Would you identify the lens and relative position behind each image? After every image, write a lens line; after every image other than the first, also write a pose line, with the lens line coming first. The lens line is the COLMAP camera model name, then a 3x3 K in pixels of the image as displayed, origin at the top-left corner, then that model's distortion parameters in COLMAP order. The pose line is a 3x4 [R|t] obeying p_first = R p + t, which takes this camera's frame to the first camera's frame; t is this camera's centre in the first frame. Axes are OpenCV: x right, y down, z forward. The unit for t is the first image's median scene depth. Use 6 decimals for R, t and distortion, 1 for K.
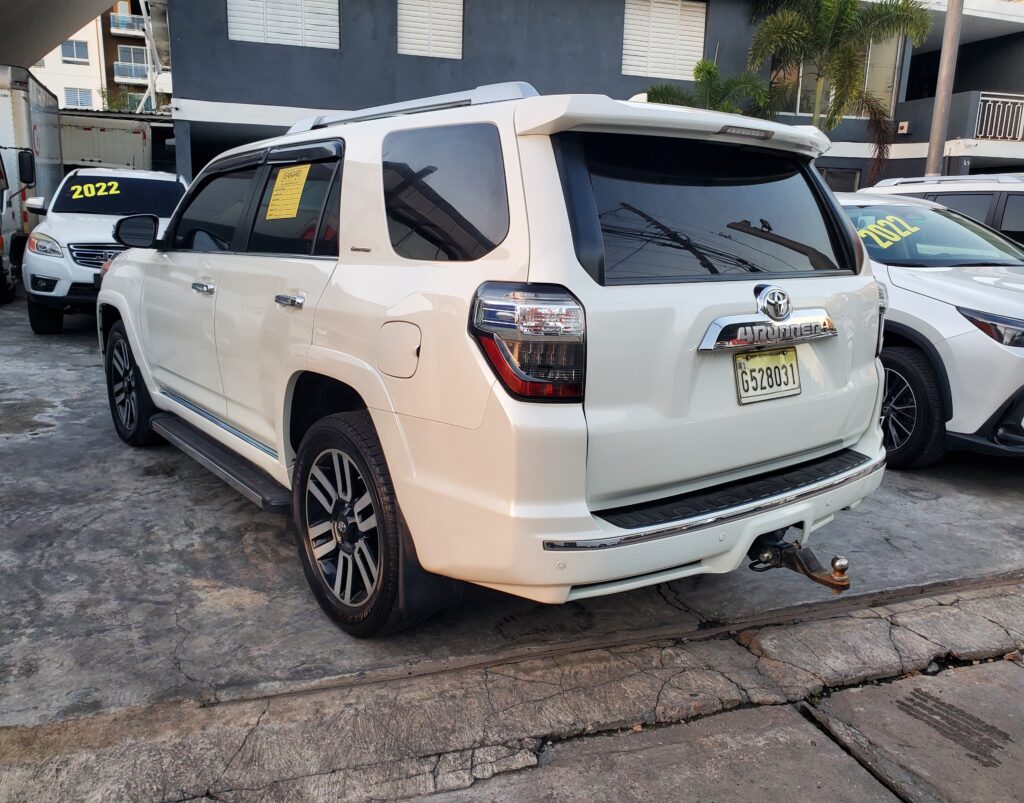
lens RADIAL K [[861.3, 0, 512.0], [0, 861.3, 401.5], [0, 0, 1]] dist [0.013114, 0.005014]
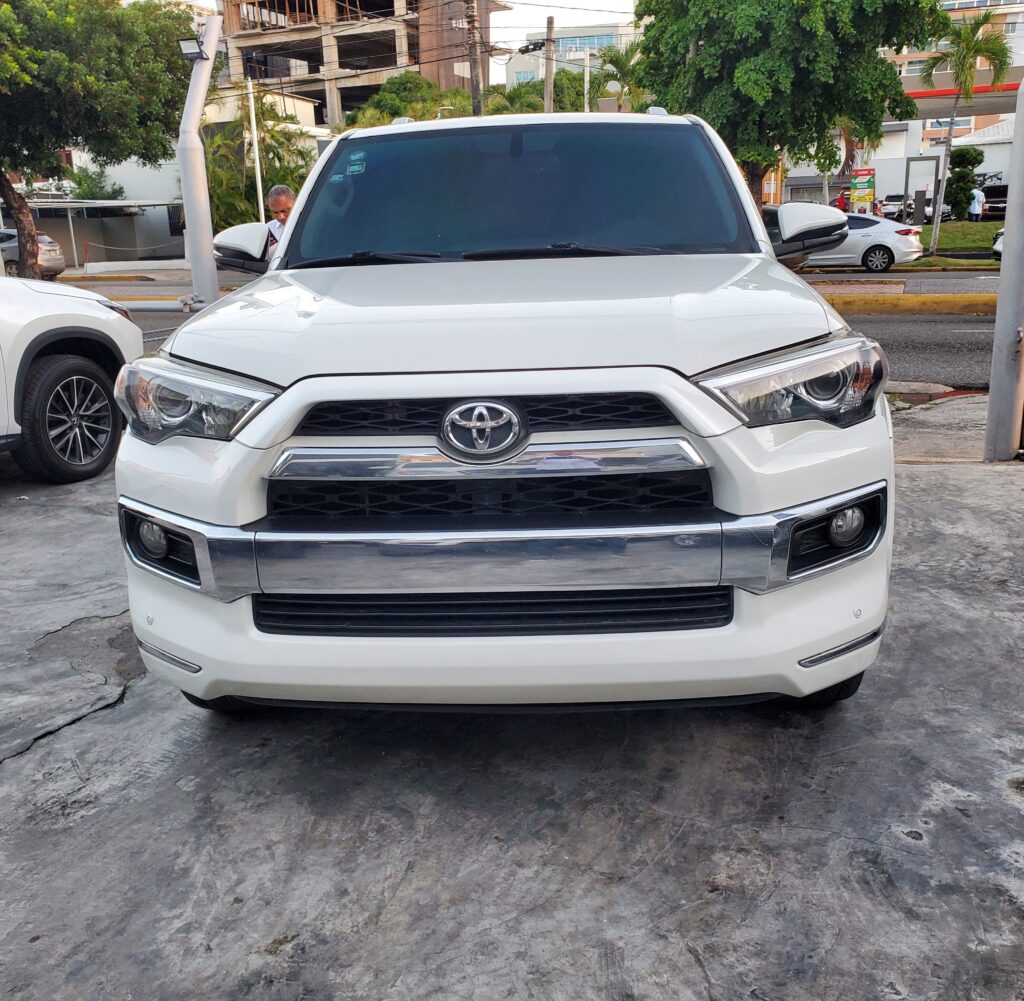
lens RADIAL K [[1075.1, 0, 512.0], [0, 1075.1, 500.5], [0, 0, 1]] dist [0.005251, 0.042378]
pose [[-0.767159, -0.158995, 0.621440, -1.272855], [0.149340, 0.897903, 0.414087, -0.613268], [-0.623831, 0.410476, -0.665090, 2.826900]]
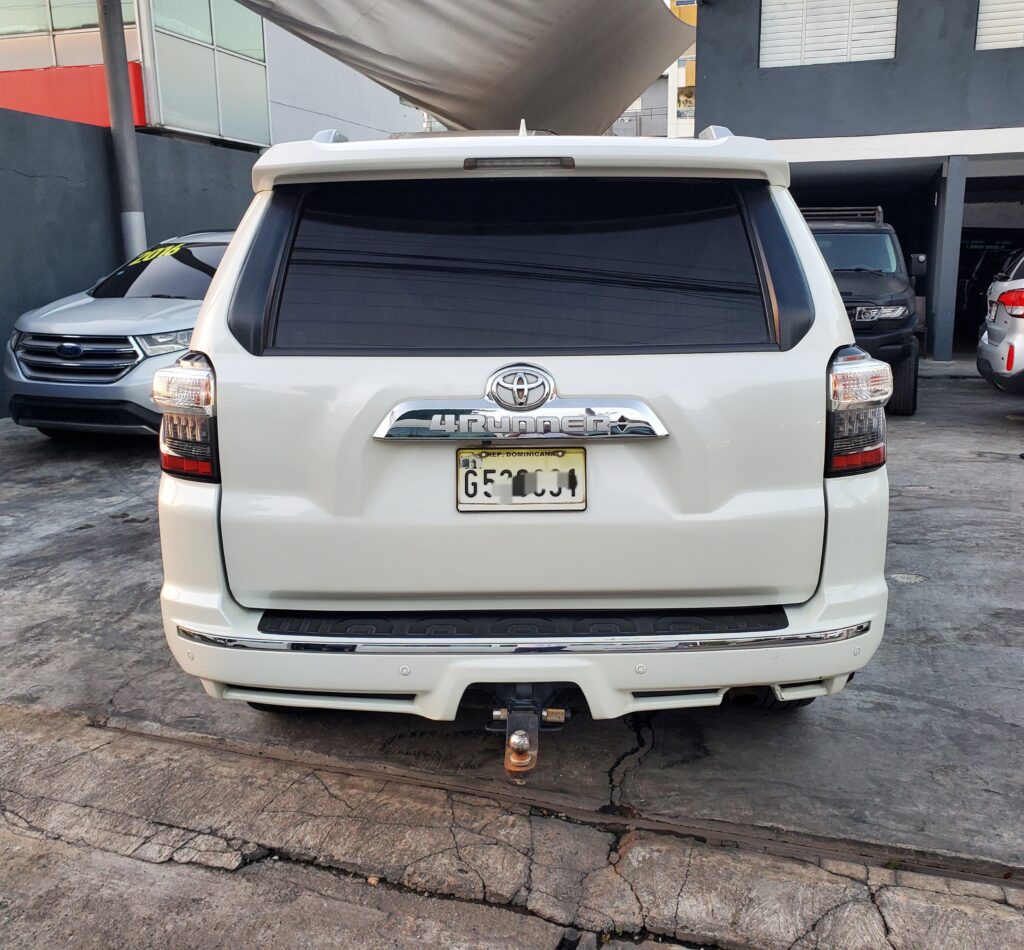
lens RADIAL K [[1022.5, 0, 512.0], [0, 1022.5, 475.0], [0, 0, 1]] dist [-0.001528, 0.027994]
pose [[0.777342, 0.095559, -0.621778, 0.804746], [-0.101988, 0.994463, 0.025331, -0.053719], [0.620756, 0.043723, 0.782784, 0.271890]]
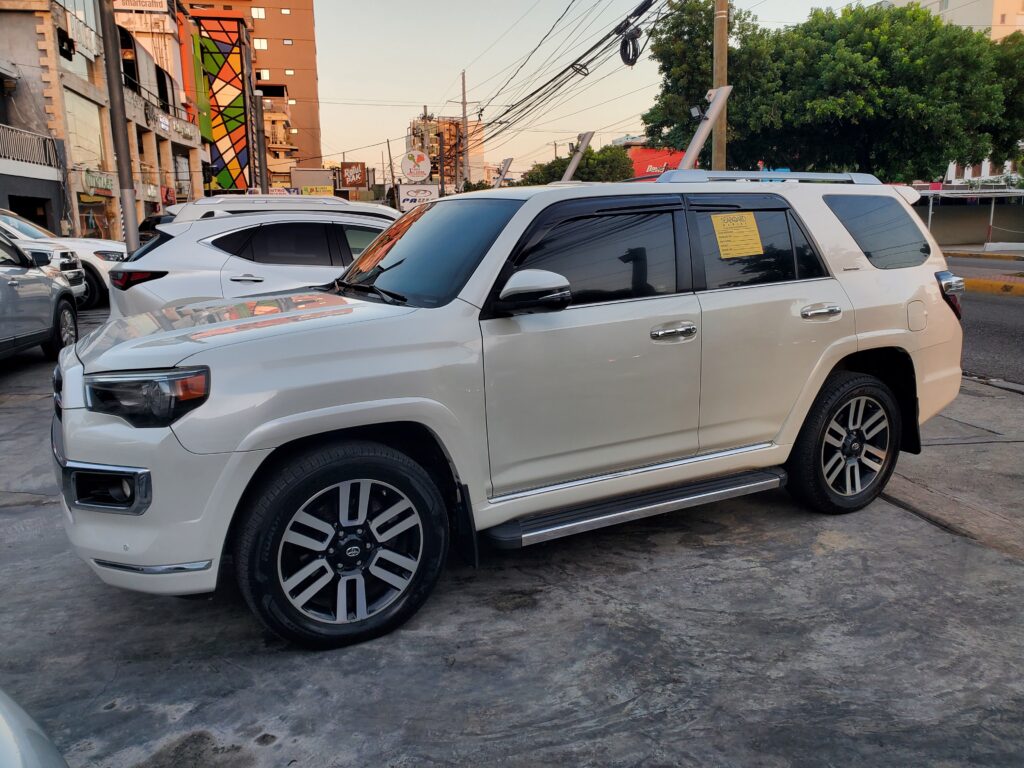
lens RADIAL K [[811.3, 0, 512.0], [0, 811.3, 384.0], [0, 0, 1]] dist [0.006320, 0.005831]
pose [[0.122083, -0.221263, 0.967543, -1.826829], [0.220514, 0.956517, 0.190917, -0.415582], [-0.967714, 0.190049, 0.165566, 1.458165]]
